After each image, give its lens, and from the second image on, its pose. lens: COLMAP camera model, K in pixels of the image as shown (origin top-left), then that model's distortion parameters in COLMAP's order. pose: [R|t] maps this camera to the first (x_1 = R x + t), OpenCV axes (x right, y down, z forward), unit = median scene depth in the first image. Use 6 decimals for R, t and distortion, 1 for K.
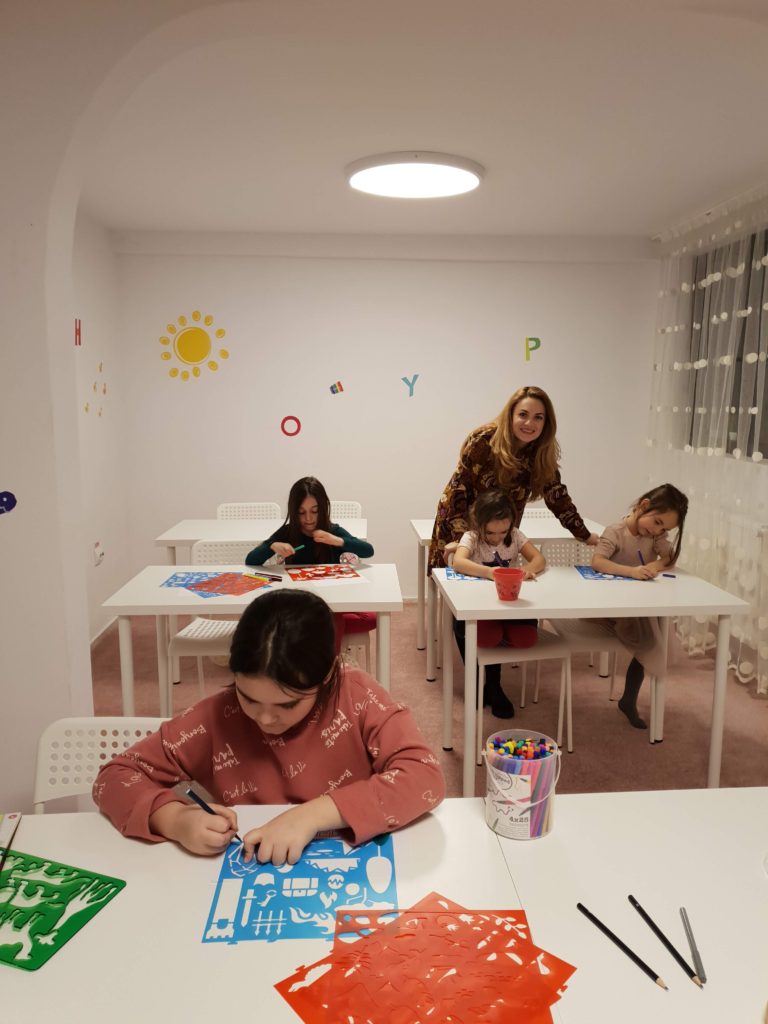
lens RADIAL K [[829.6, 0, 382.0], [0, 829.6, 510.7], [0, 0, 1]] dist [0.031221, -0.036865]
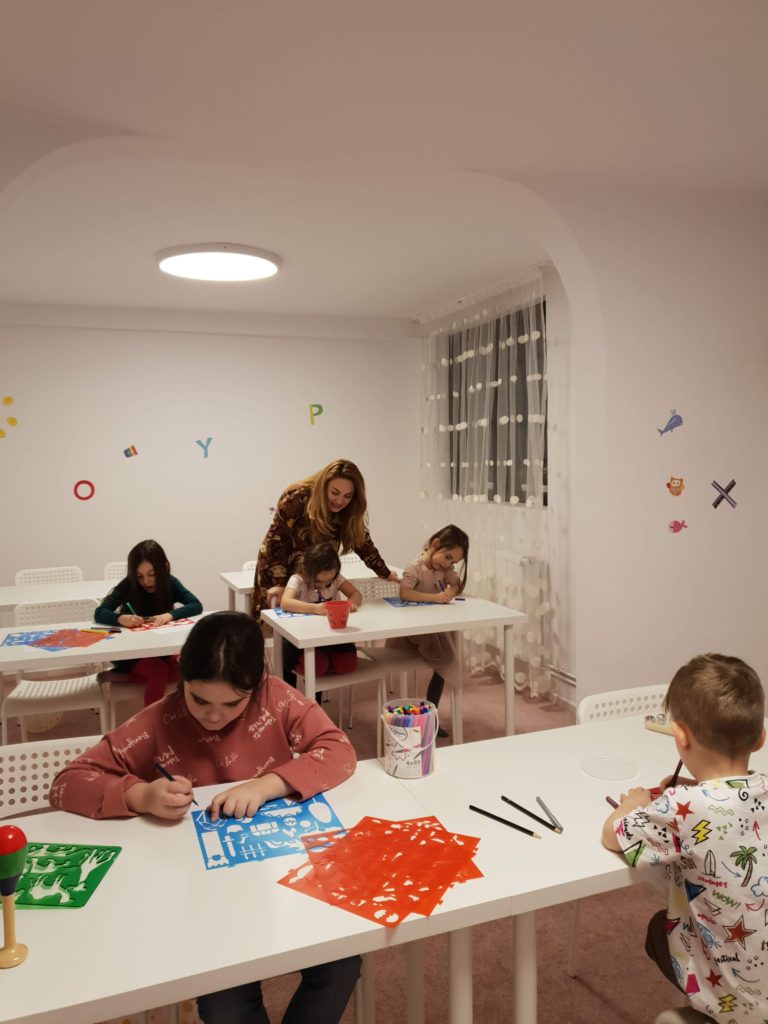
lens RADIAL K [[829.6, 0, 380.3], [0, 829.6, 508.0], [0, 0, 1]] dist [0.031221, -0.036865]
pose [[0.956633, -0.040238, 0.288505, -0.091414], [0.063418, 0.995426, -0.071448, 0.021148], [-0.284310, 0.086646, 0.954809, -0.103584]]
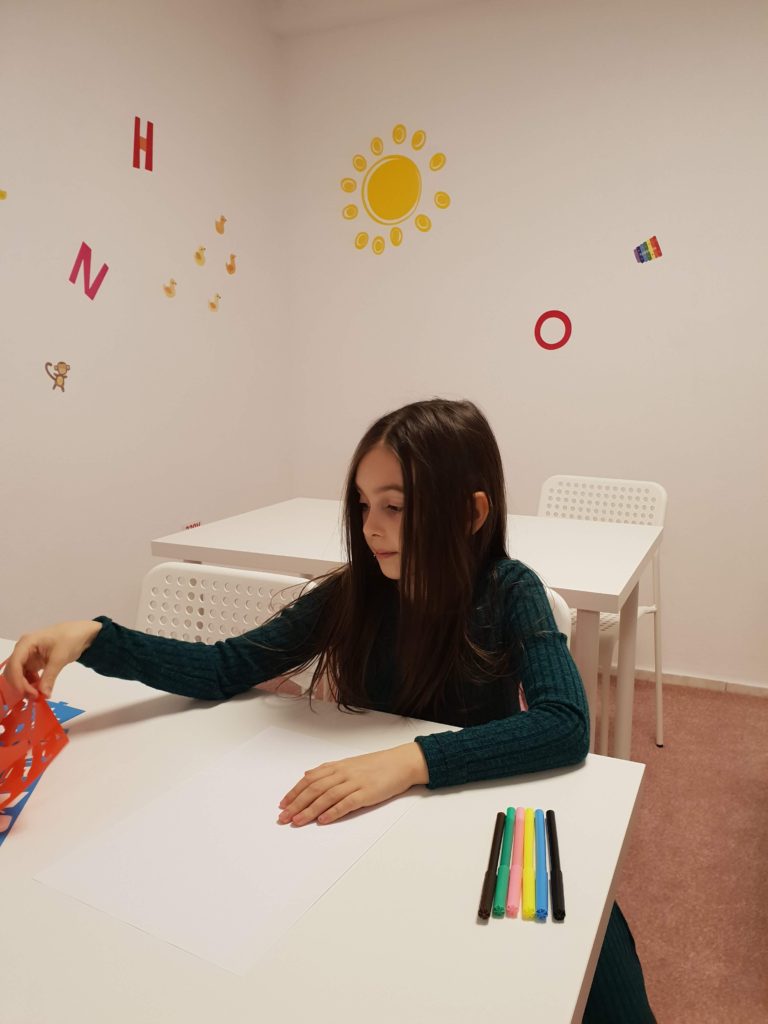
lens RADIAL K [[829.6, 0, 379.9], [0, 829.6, 504.4], [0, 0, 1]] dist [0.031221, -0.036865]
pose [[0.896471, 0.077410, -0.436287, 0.044863], [-0.062876, 0.996882, 0.047679, -0.015998], [0.438618, -0.015311, 0.898543, 0.722626]]
